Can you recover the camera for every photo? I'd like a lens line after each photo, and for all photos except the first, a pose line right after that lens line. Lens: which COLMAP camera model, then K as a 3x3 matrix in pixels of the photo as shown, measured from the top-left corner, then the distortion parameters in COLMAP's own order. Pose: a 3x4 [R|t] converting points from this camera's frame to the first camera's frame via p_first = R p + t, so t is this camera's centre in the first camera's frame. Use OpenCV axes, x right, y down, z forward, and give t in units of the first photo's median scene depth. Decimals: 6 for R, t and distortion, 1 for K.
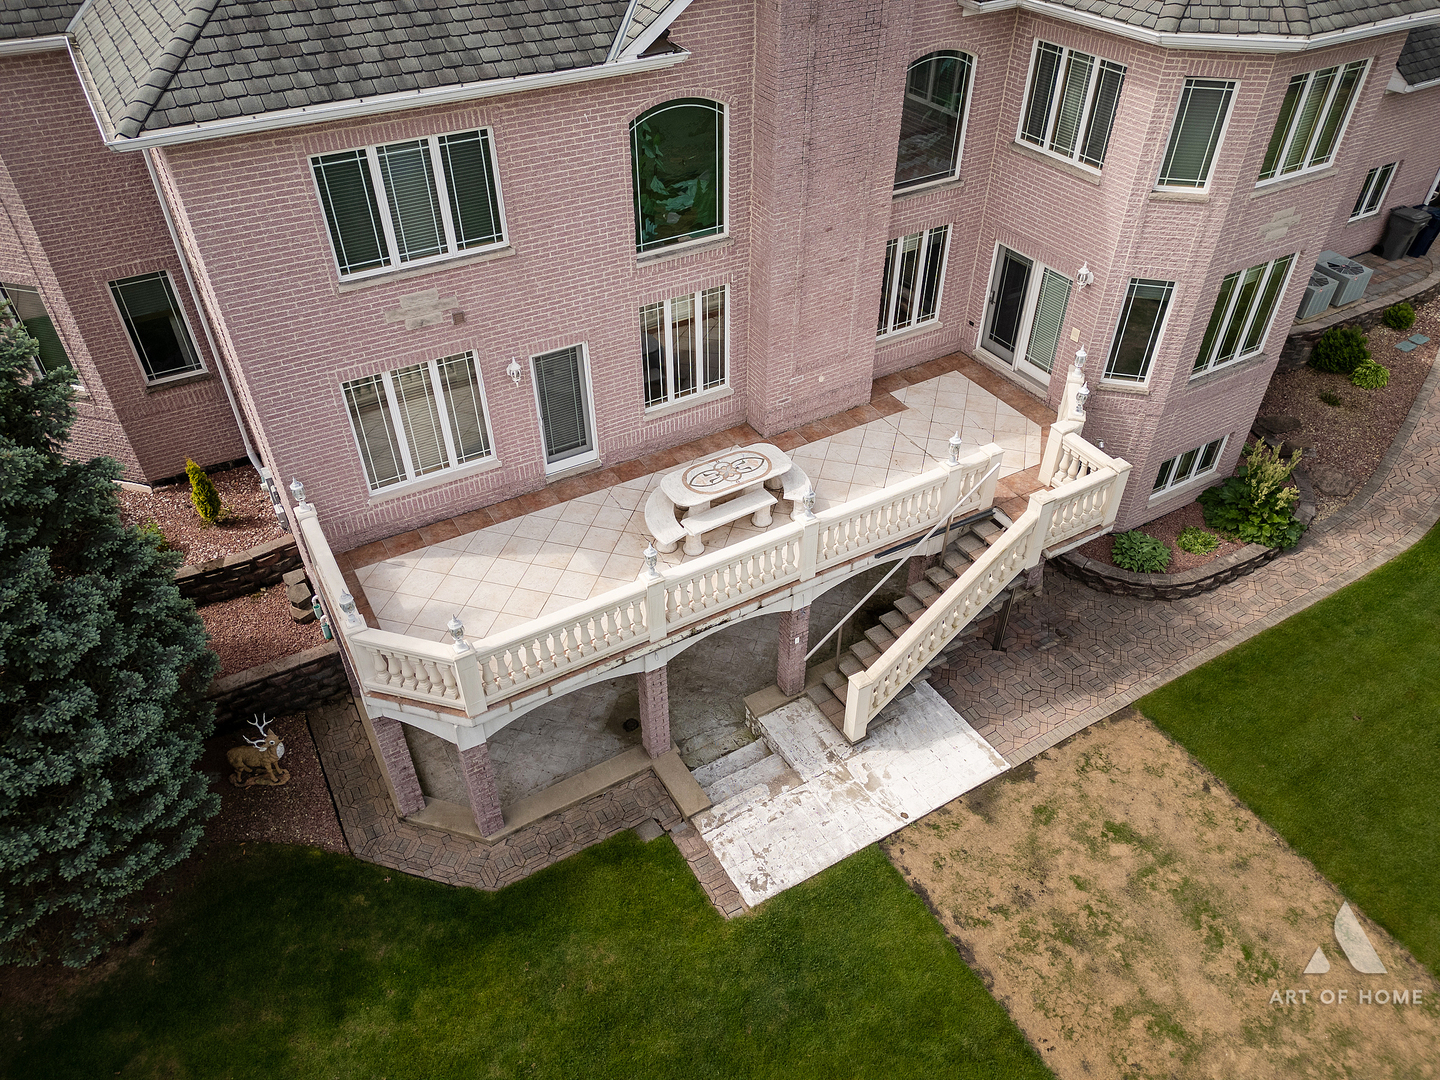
lens RADIAL K [[1003.6, 0, 714.2], [0, 1003.6, 544.4], [0, 0, 1]] dist [0.083870, -0.087774]
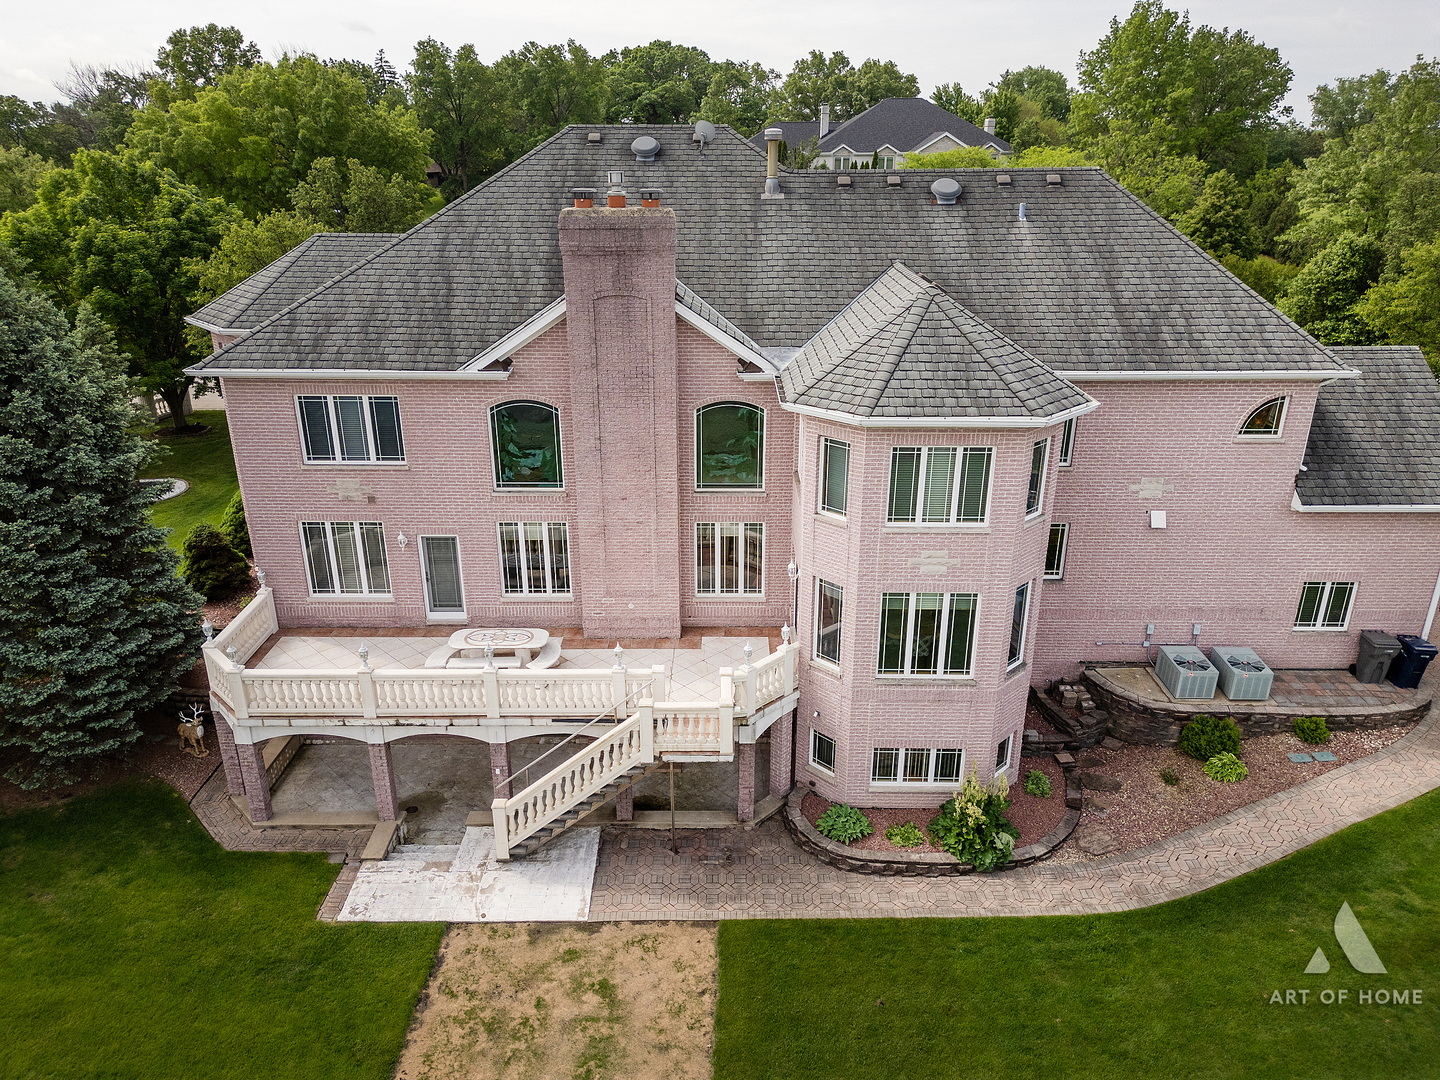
lens RADIAL K [[1006.2, 0, 718.3], [0, 1006.2, 552.1], [0, 0, 1]] dist [0.082744, -0.096438]
pose [[0.862046, 0.198752, -0.466235, 0.972503], [-0.328135, 0.919945, -0.214542, 0.021868], [0.386270, 0.337933, 0.858252, -0.157812]]
